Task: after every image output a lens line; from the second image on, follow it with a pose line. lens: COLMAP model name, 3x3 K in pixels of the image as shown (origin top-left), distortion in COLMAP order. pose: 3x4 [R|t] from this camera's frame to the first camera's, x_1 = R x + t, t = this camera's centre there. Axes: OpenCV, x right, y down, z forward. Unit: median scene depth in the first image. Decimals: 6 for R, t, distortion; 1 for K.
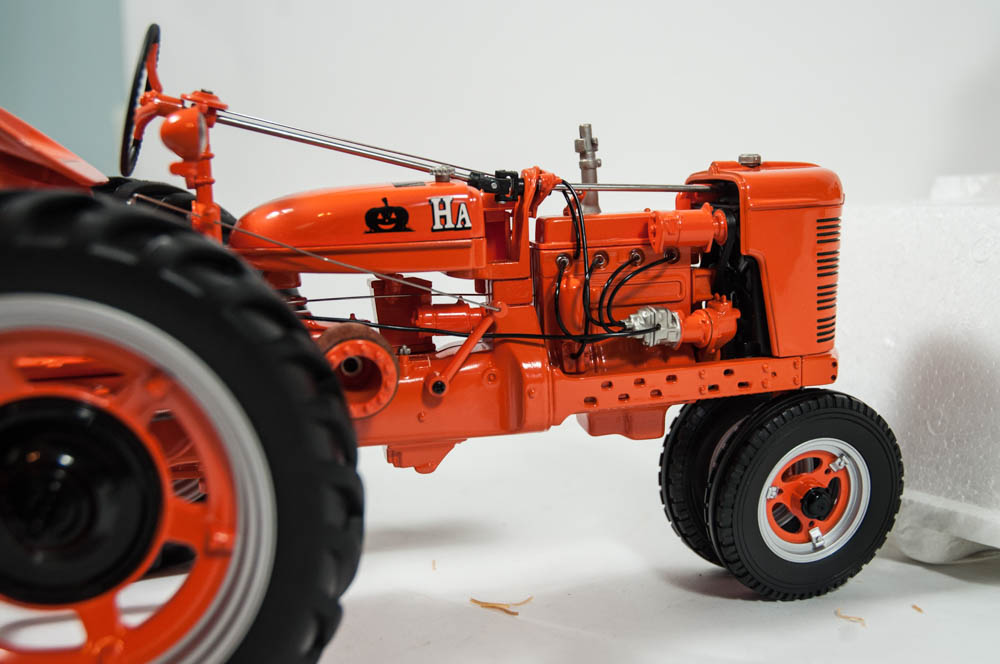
lens RADIAL K [[1121.9, 0, 525.8], [0, 1121.9, 334.2], [0, 0, 1]] dist [-0.083364, 0.001782]
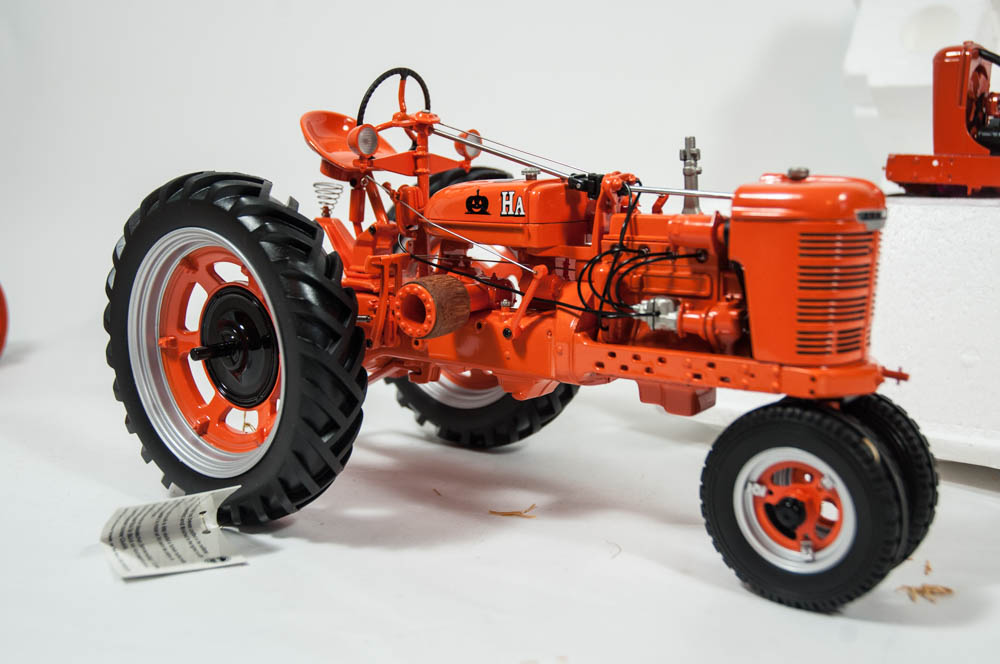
lens RADIAL K [[1121.9, 0, 525.8], [0, 1121.9, 334.2], [0, 0, 1]] dist [-0.083364, 0.001782]
pose [[0.603090, 0.151987, -0.783060, 1.010846], [-0.140422, 0.986578, 0.083340, -0.067178], [0.785216, 0.059697, 0.616337, 0.193520]]
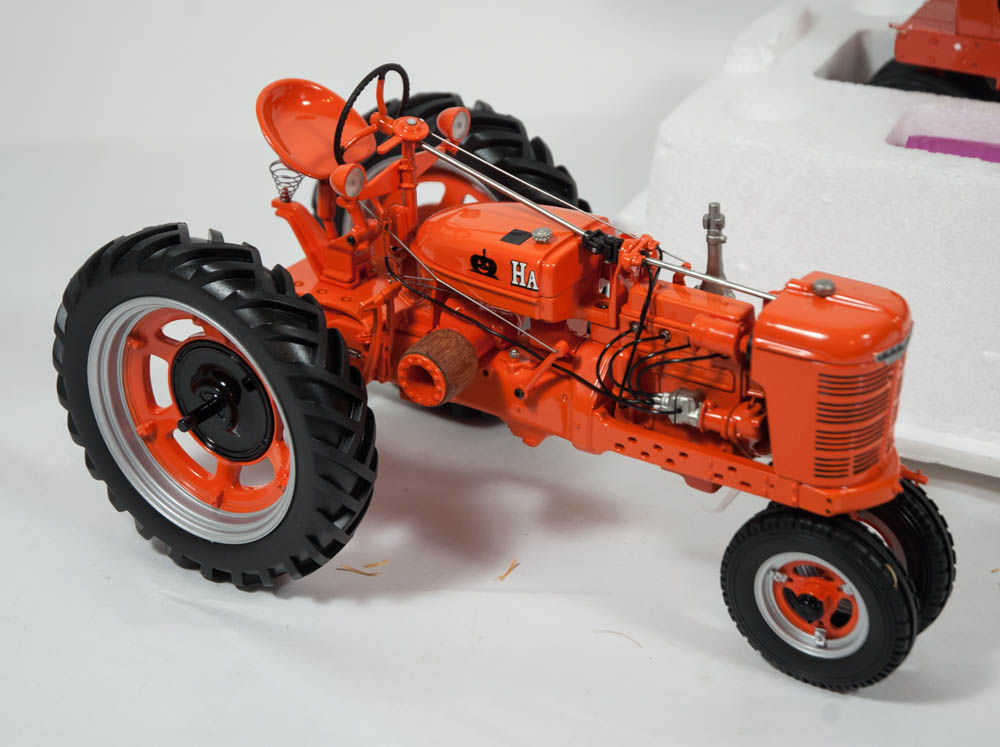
lens RADIAL K [[2094.2, 0, 500.0], [0, 2094.2, 373.5], [0, 0, 1]] dist [0.033251, -0.093821]
pose [[0.642718, 0.374594, -0.668276, 1.514177], [-0.119427, 0.910632, 0.395584, -0.926418], [0.756737, -0.174439, 0.630016, -0.513681]]
